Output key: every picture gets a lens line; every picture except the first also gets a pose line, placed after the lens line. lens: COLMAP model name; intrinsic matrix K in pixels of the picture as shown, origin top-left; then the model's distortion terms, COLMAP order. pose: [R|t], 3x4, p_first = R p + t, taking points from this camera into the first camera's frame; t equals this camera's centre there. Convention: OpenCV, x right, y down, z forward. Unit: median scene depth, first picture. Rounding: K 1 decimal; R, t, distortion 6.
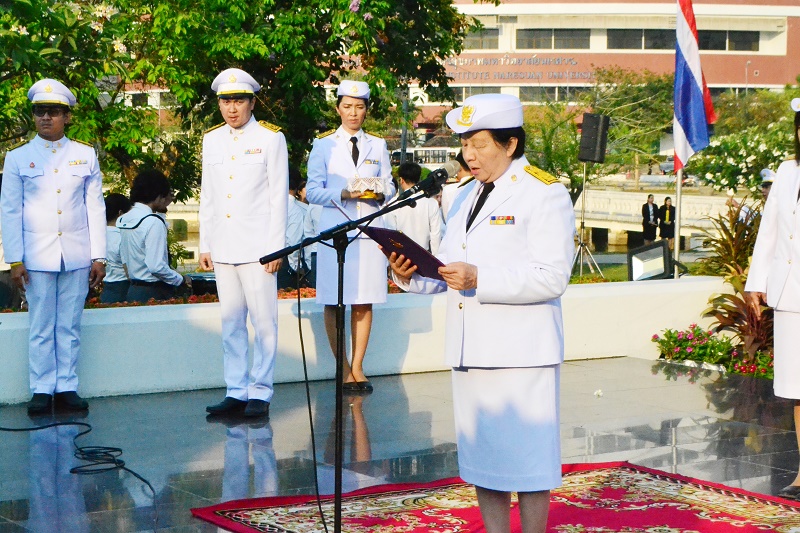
lens RADIAL K [[1828.8, 0, 396.6], [0, 1828.8, 267.4], [0, 0, 1]] dist [0.050524, 0.000000]
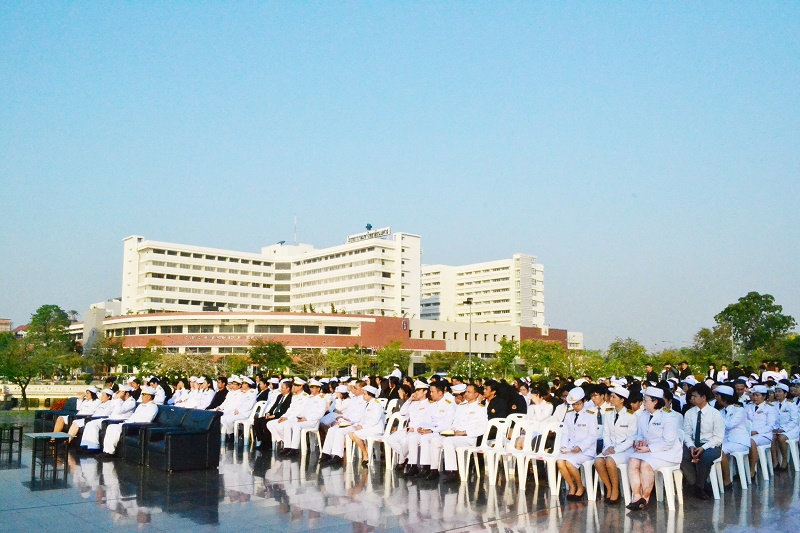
lens RADIAL K [[702.0, 0, 393.1], [0, 702.0, 266.4], [0, 0, 1]] dist [-0.055546, -0.003020]
pose [[0.987683, 0.023033, 0.154766, 4.120650], [0.010880, 0.976603, -0.214774, 0.043739], [-0.156091, 0.213812, 0.964324, 0.621587]]
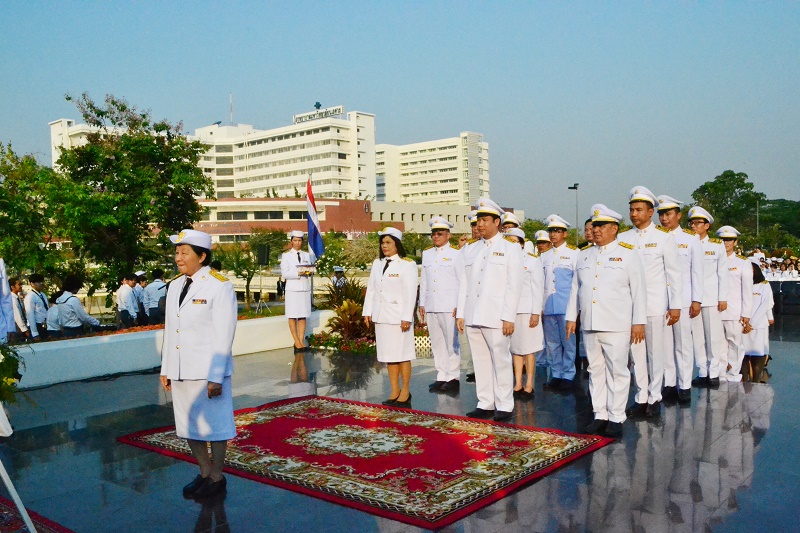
lens RADIAL K [[736.4, 0, 392.1], [0, 736.4, 277.6], [0, 0, 1]] dist [-0.065615, 0.000000]
pose [[0.955369, -0.044037, 0.292115, -0.023822], [0.055409, 0.997990, -0.030765, -0.002690], [-0.290173, 0.045578, 0.955888, 0.060841]]
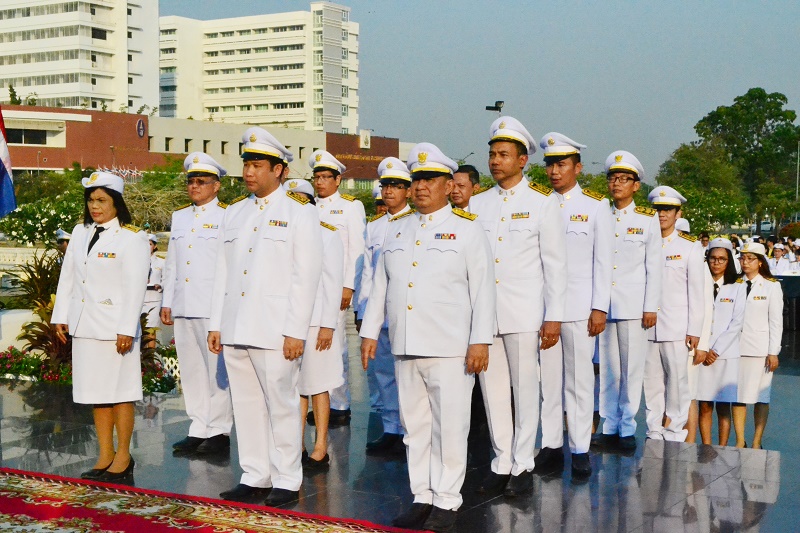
lens RADIAL K [[1280.8, 0, 385.1], [0, 1280.8, 271.9], [0, 0, 1]] dist [0.002000, 0.000000]
pose [[0.899753, -0.025908, 0.435629, 0.002661], [0.034093, 0.999358, -0.010982, -0.003198], [-0.435065, 0.024733, 0.900059, 0.040769]]
